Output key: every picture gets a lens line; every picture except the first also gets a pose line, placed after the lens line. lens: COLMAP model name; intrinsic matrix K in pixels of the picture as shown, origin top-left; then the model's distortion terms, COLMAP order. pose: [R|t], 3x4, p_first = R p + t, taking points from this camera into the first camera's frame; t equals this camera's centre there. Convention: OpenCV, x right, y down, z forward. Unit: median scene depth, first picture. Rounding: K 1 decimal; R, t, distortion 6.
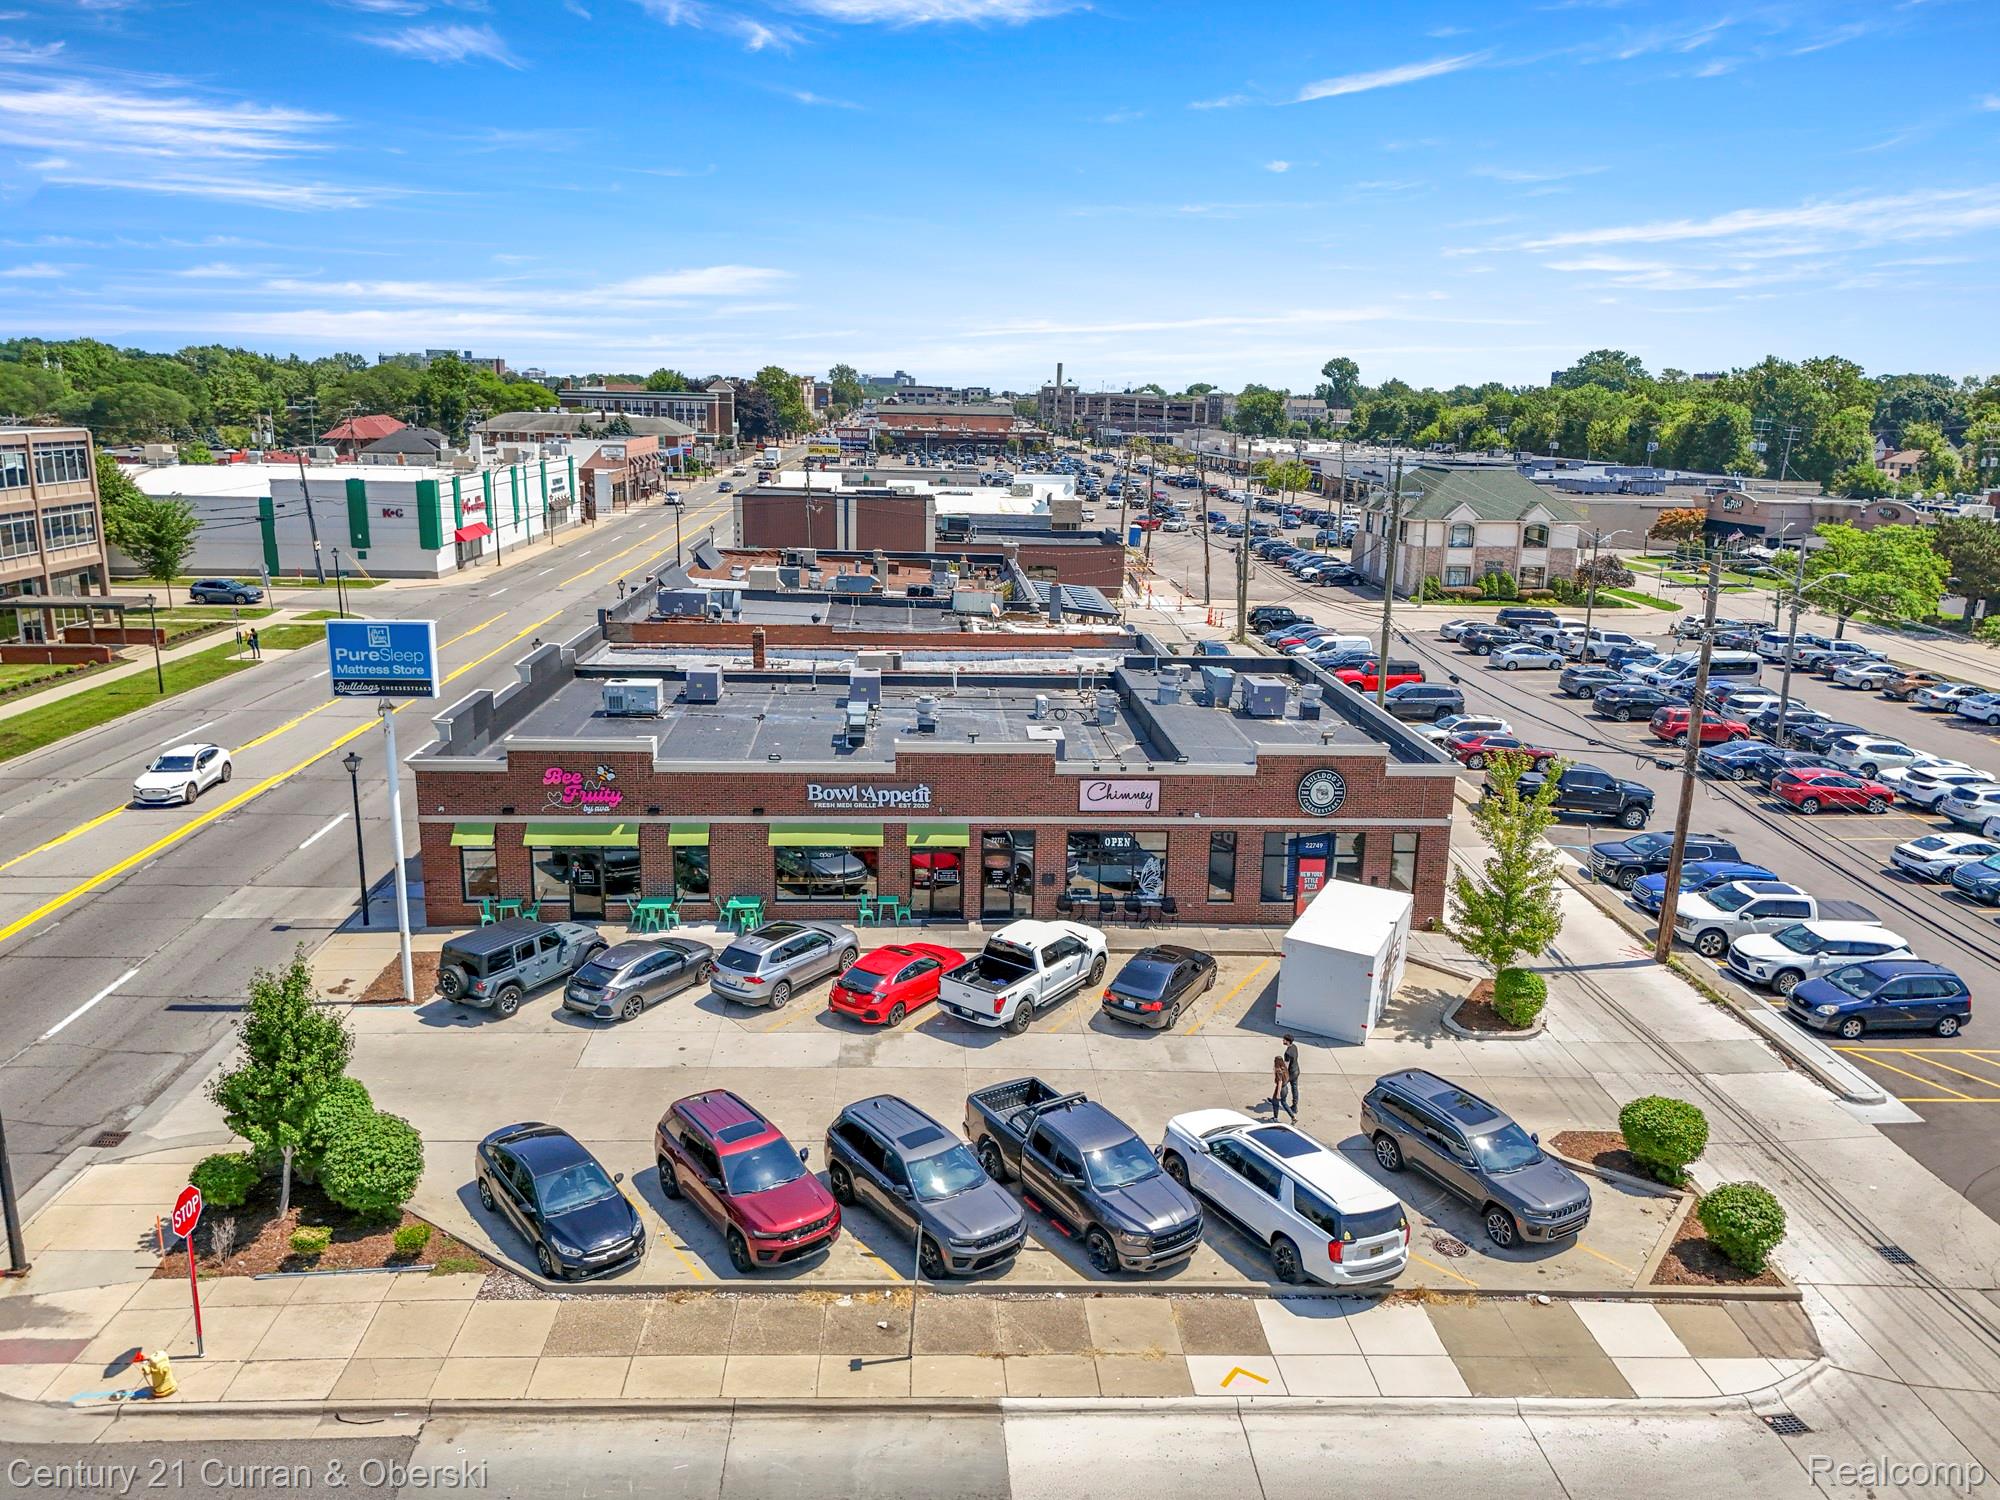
lens RADIAL K [[1475.8, 0, 1000.0], [0, 1475.8, 750.0], [0, 0, 1]] dist [0.068069, -0.059067]
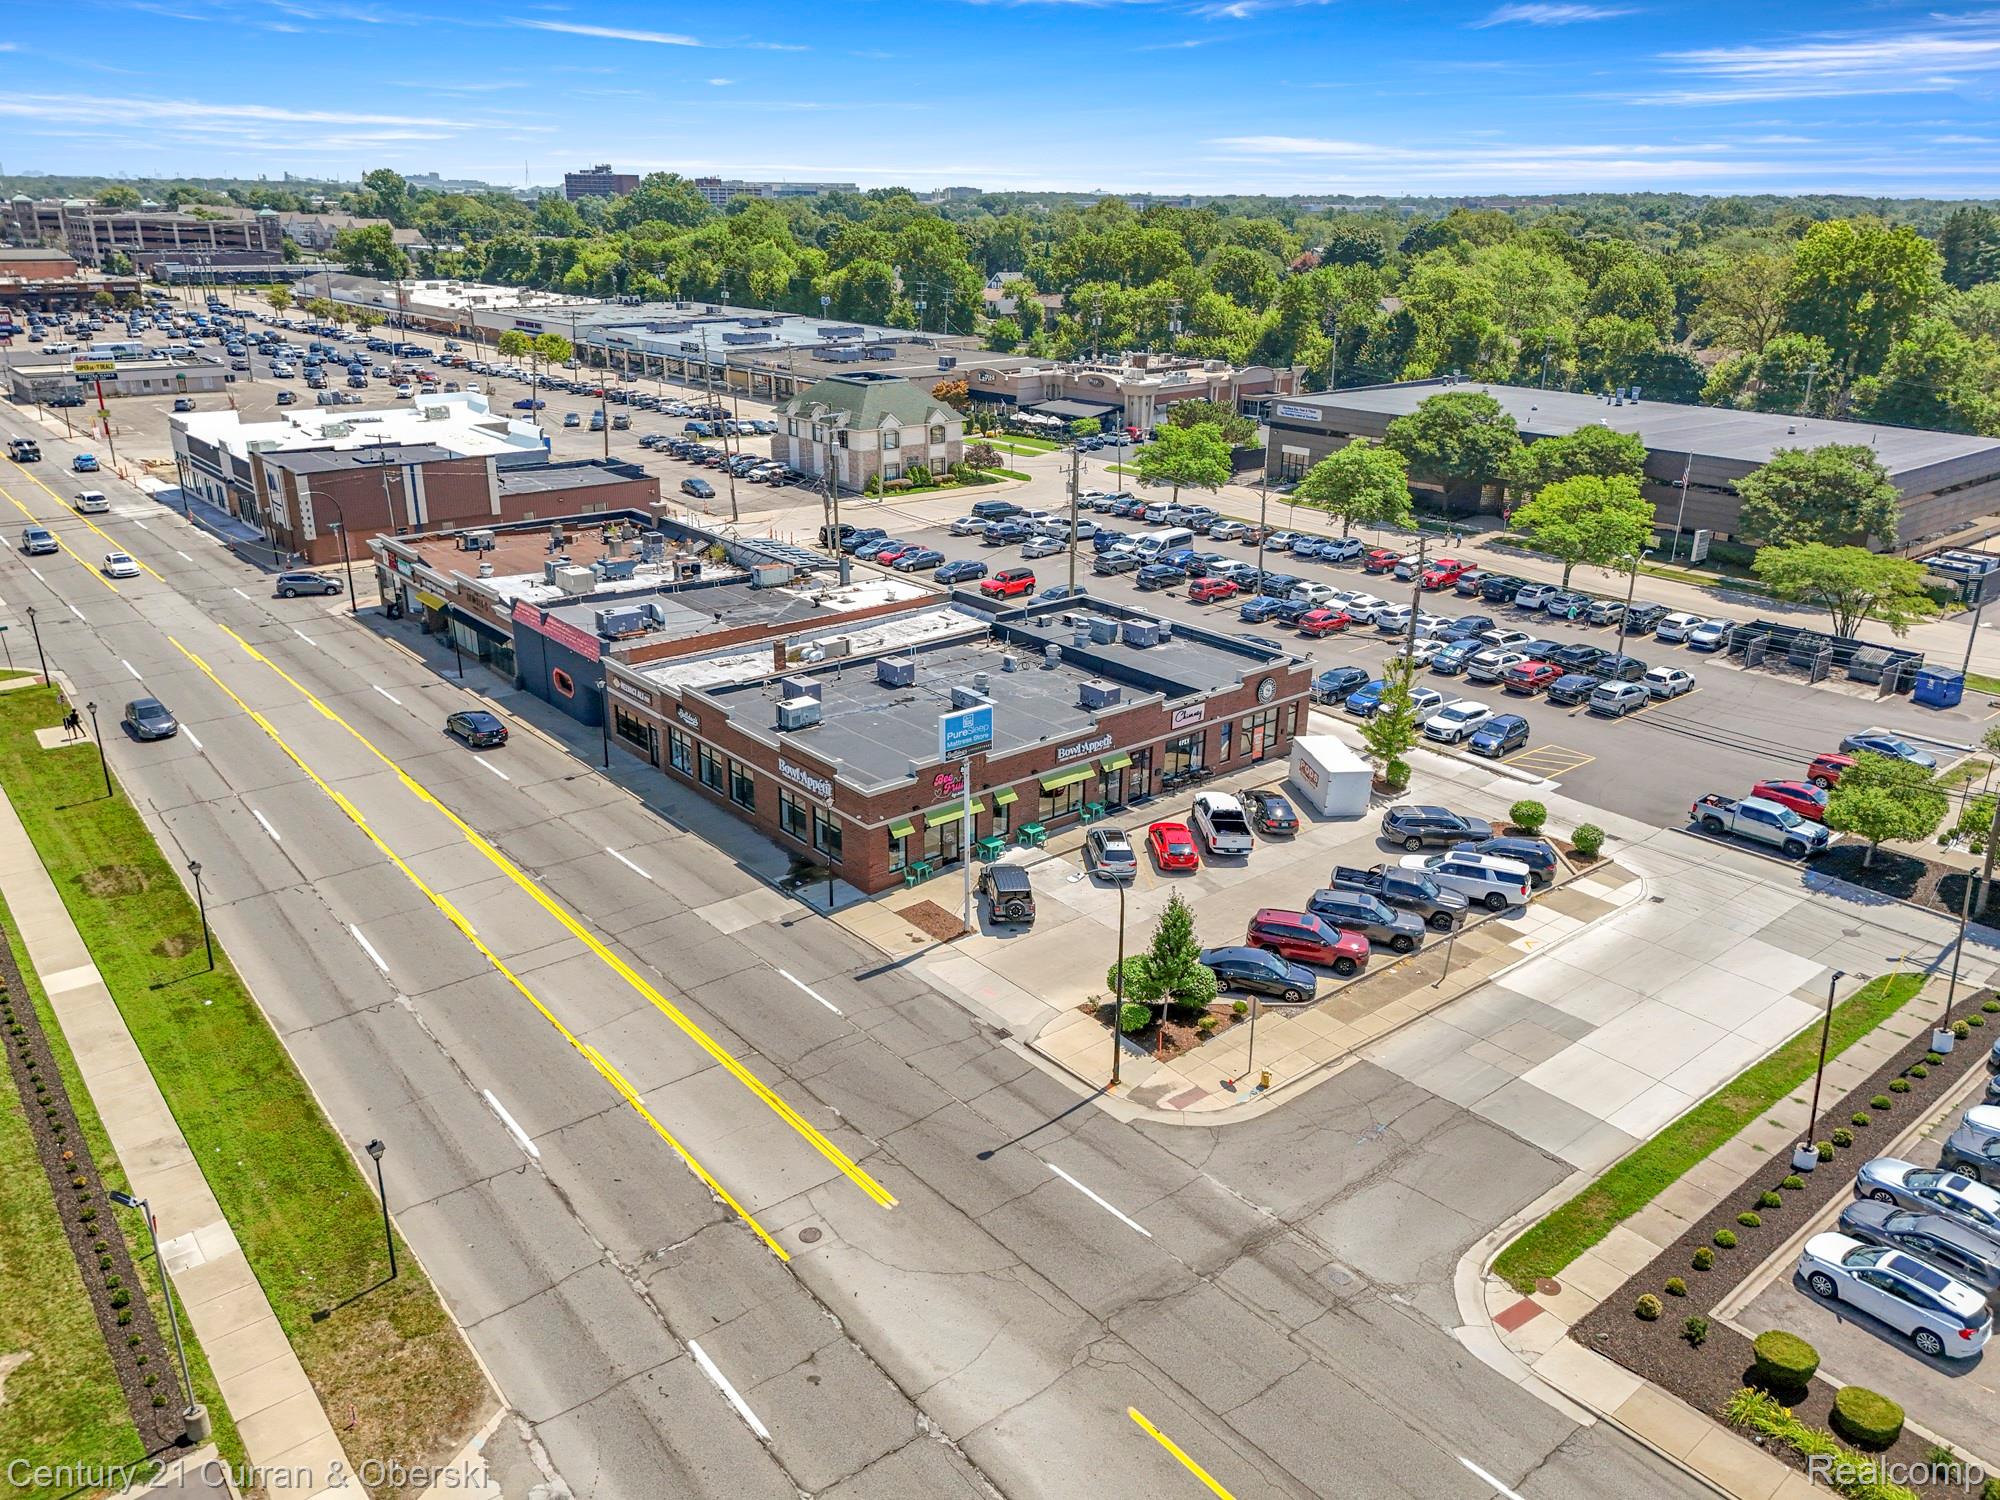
lens RADIAL K [[1475.8, 0, 1000.0], [0, 1475.8, 750.0], [0, 0, 1]] dist [0.068069, -0.059067]
pose [[0.796202, -0.221509, 0.563025, -1.113762], [0.143880, 0.973195, 0.179414, -0.281263], [-0.587675, -0.061841, 0.806730, -0.283199]]
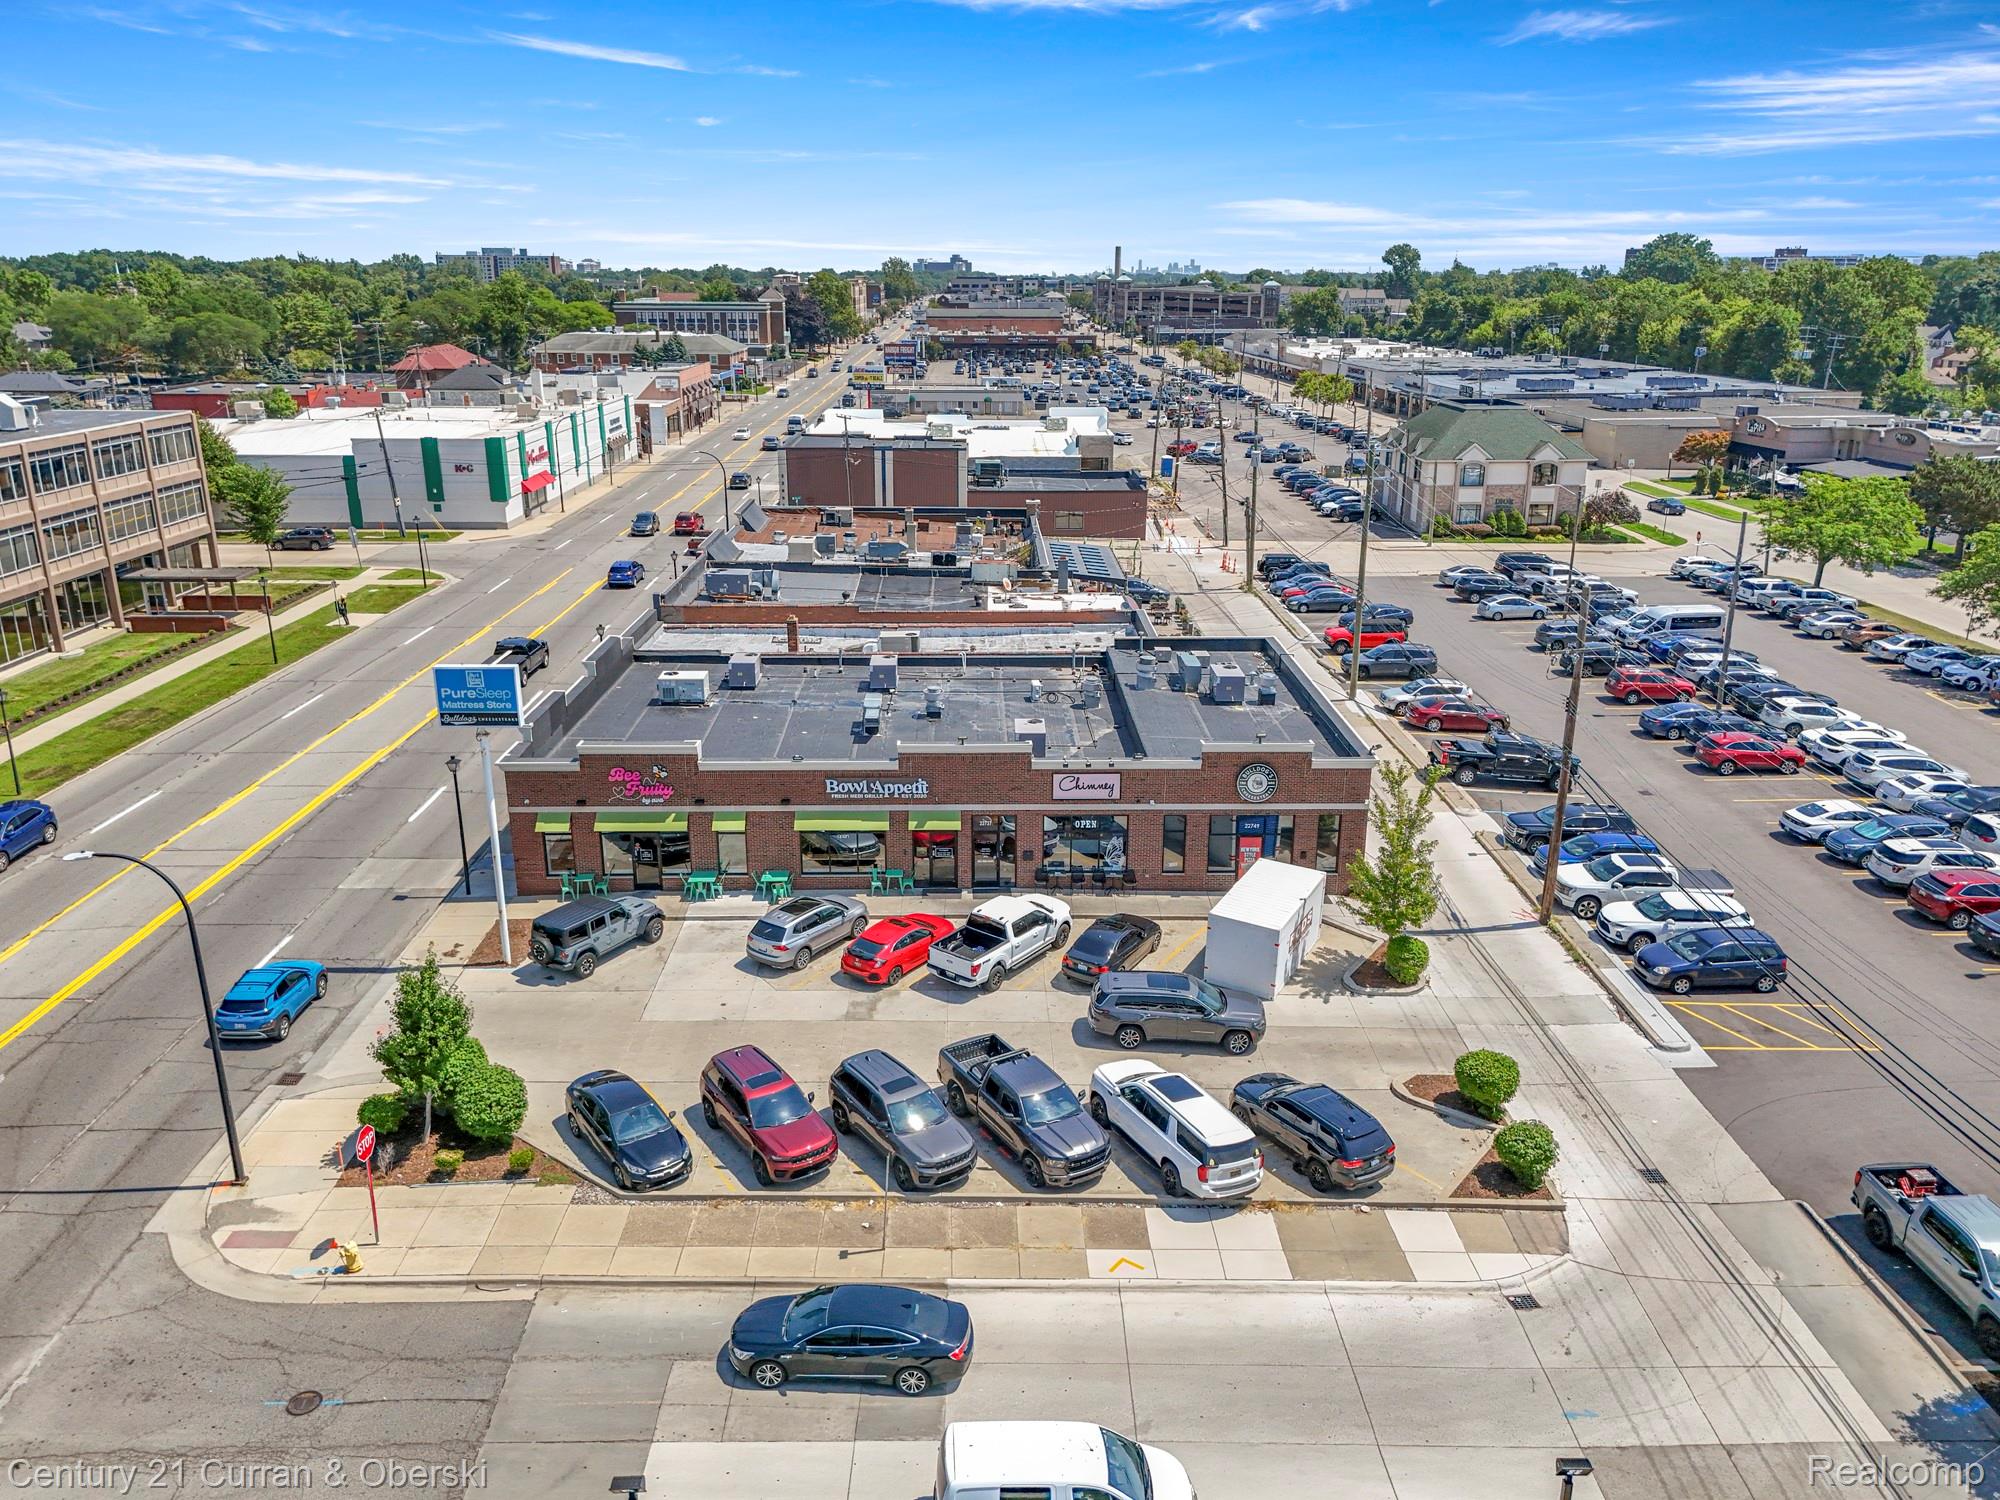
lens RADIAL K [[1475.8, 0, 1000.0], [0, 1475.8, 750.0], [0, 0, 1]] dist [0.068069, -0.059067]
pose [[0.999116, -0.005043, -0.041739, 0.062775], [0.008106, 0.997258, 0.073559, -0.088915], [0.041254, -0.073832, 0.996417, -0.192568]]
